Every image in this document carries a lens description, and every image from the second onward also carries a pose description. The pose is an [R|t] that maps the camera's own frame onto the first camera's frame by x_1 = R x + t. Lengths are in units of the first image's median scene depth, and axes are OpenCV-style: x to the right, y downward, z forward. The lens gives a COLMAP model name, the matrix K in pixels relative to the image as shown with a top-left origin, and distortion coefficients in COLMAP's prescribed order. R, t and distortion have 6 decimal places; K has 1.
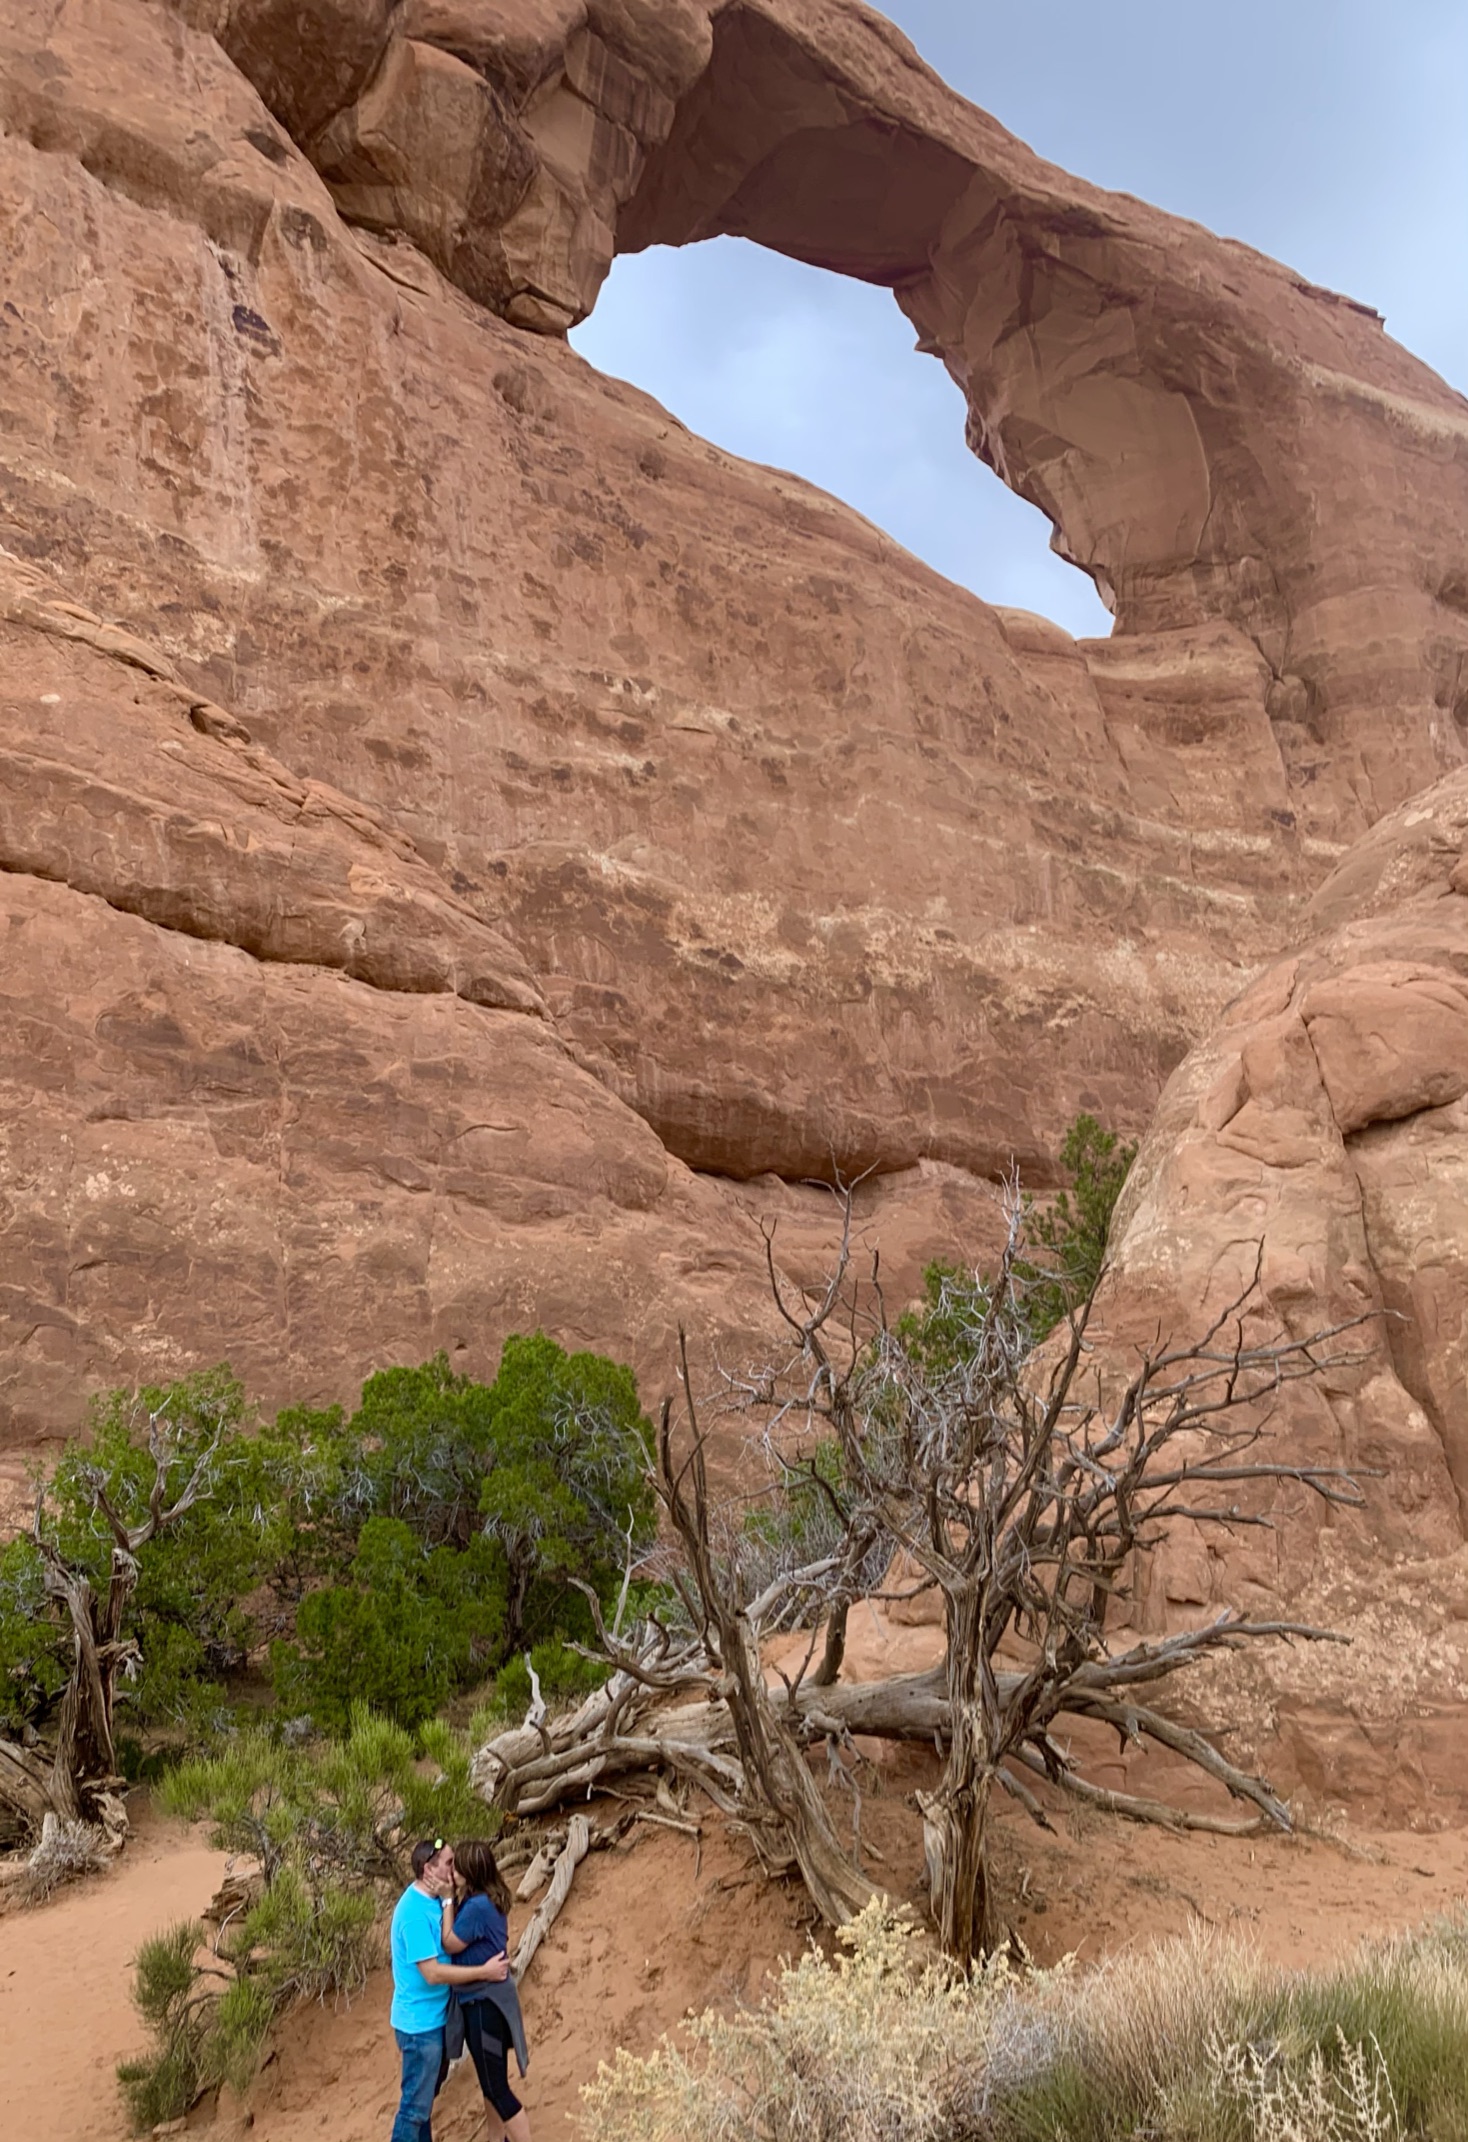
lens RADIAL K [[1810.5, 0, 649.9], [0, 1810.5, 1197.5], [0, 0, 1]] dist [0.110495, -0.255305]
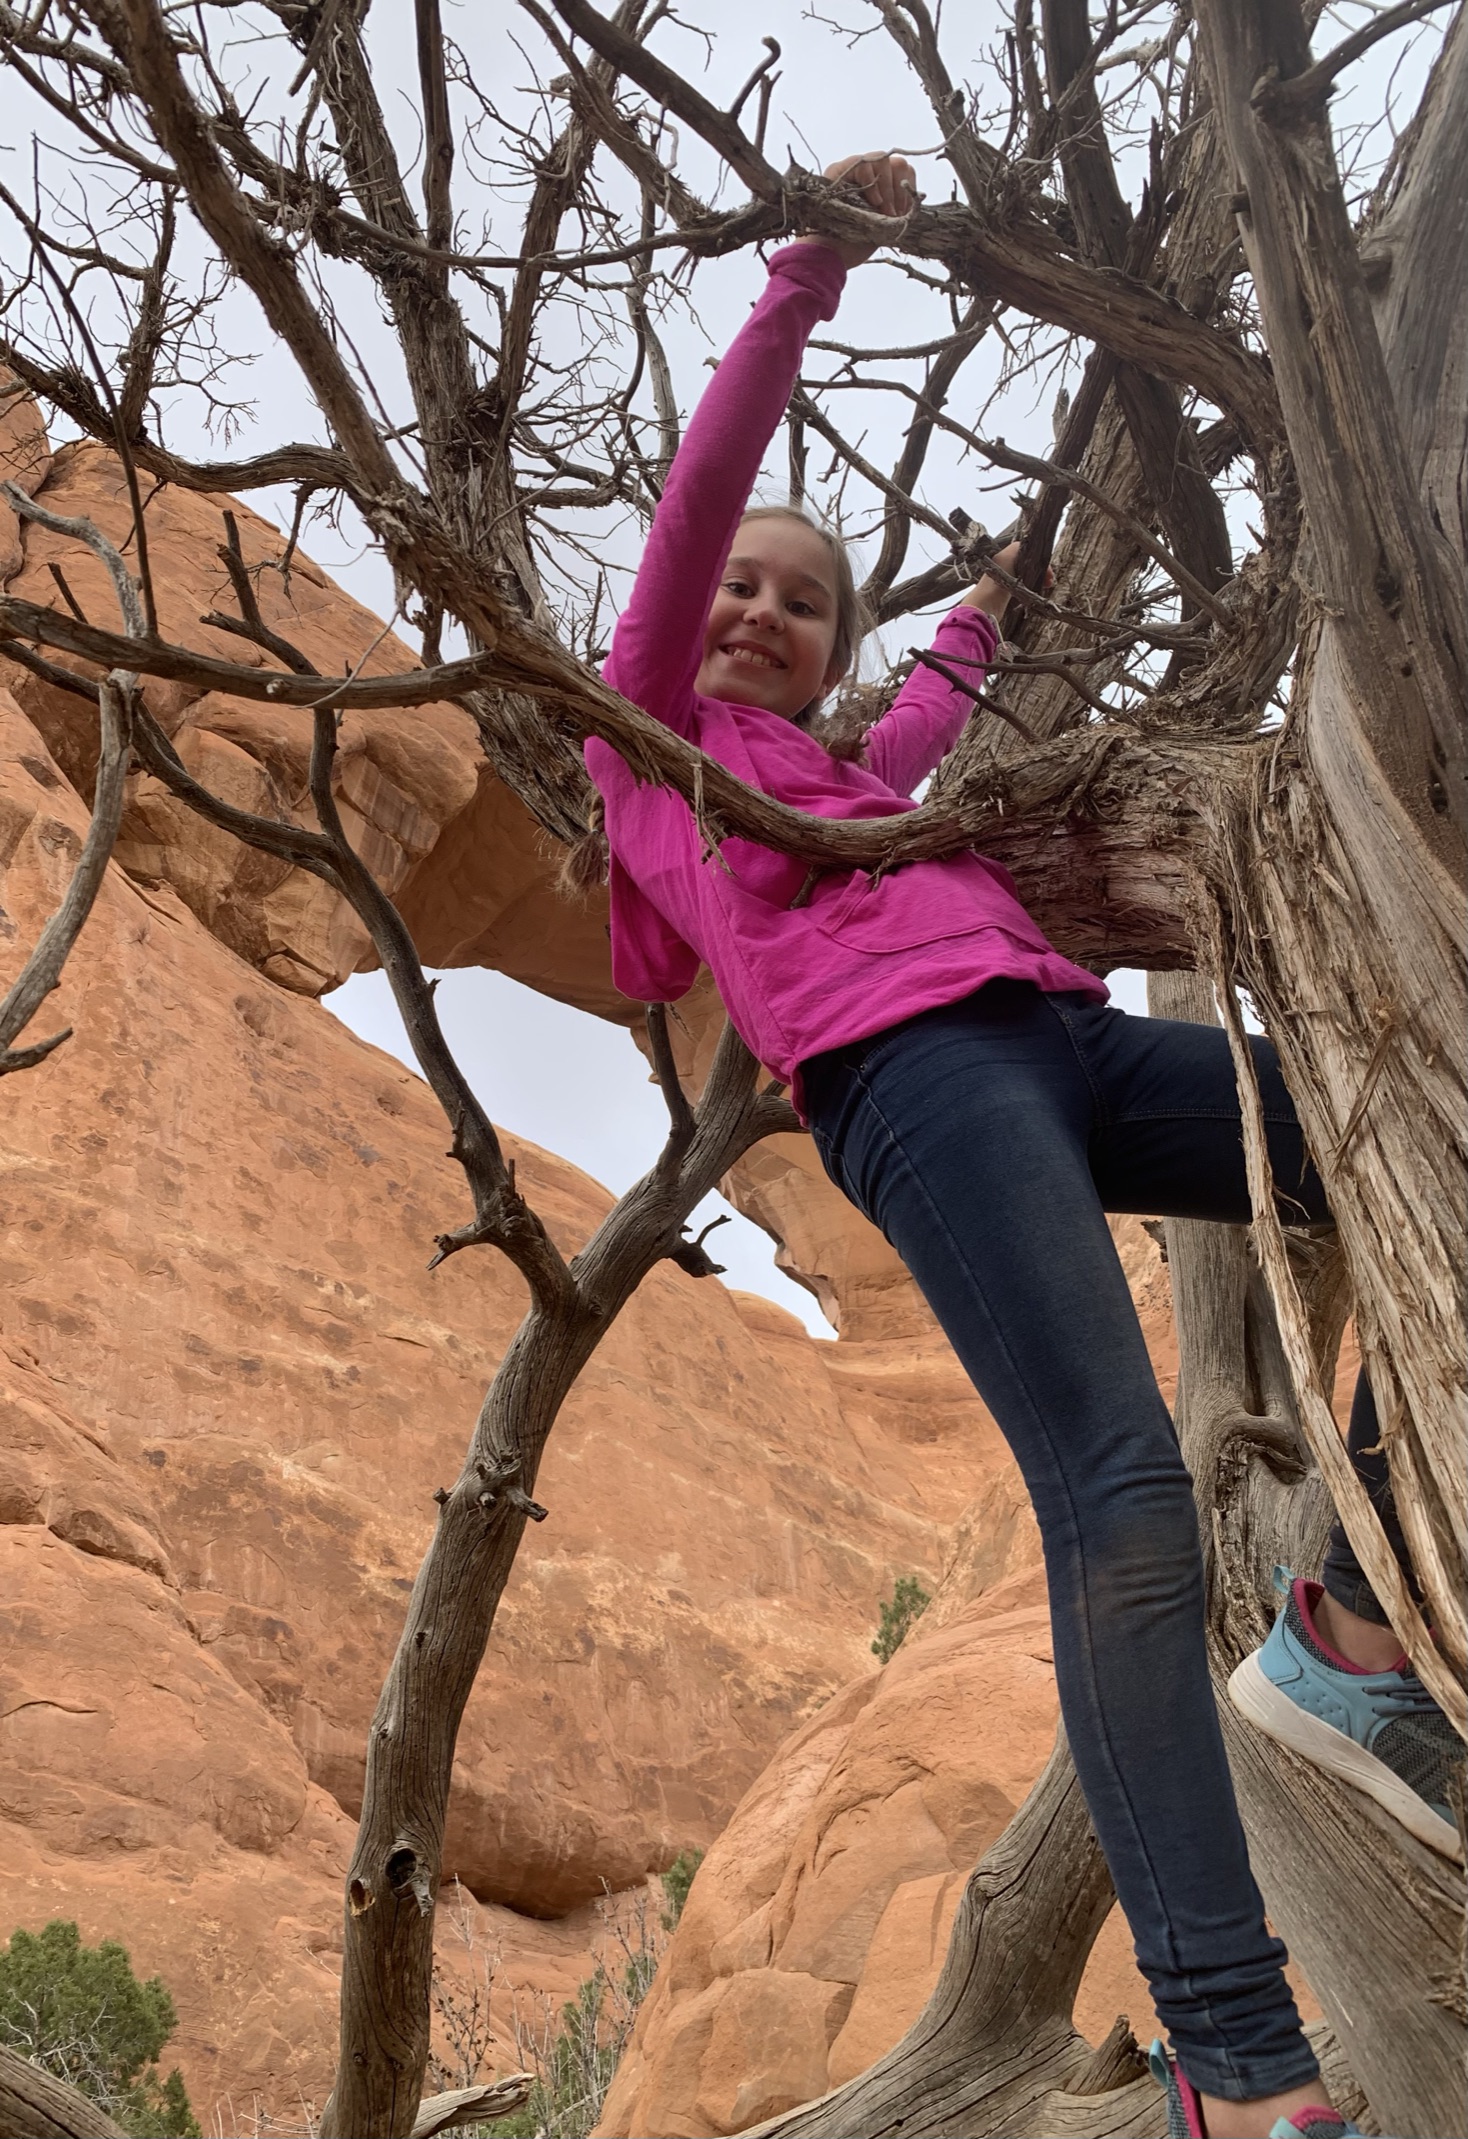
lens RADIAL K [[1692.0, 0, 647.9], [0, 1692.0, 1071.3], [0, 0, 1]] dist [0.102594, -0.209083]
pose [[0.988097, 0.089662, 0.125002, 0.024305], [-0.012104, 0.855375, -0.517868, 0.065929], [-0.153357, 0.510191, 0.846278, 0.194300]]
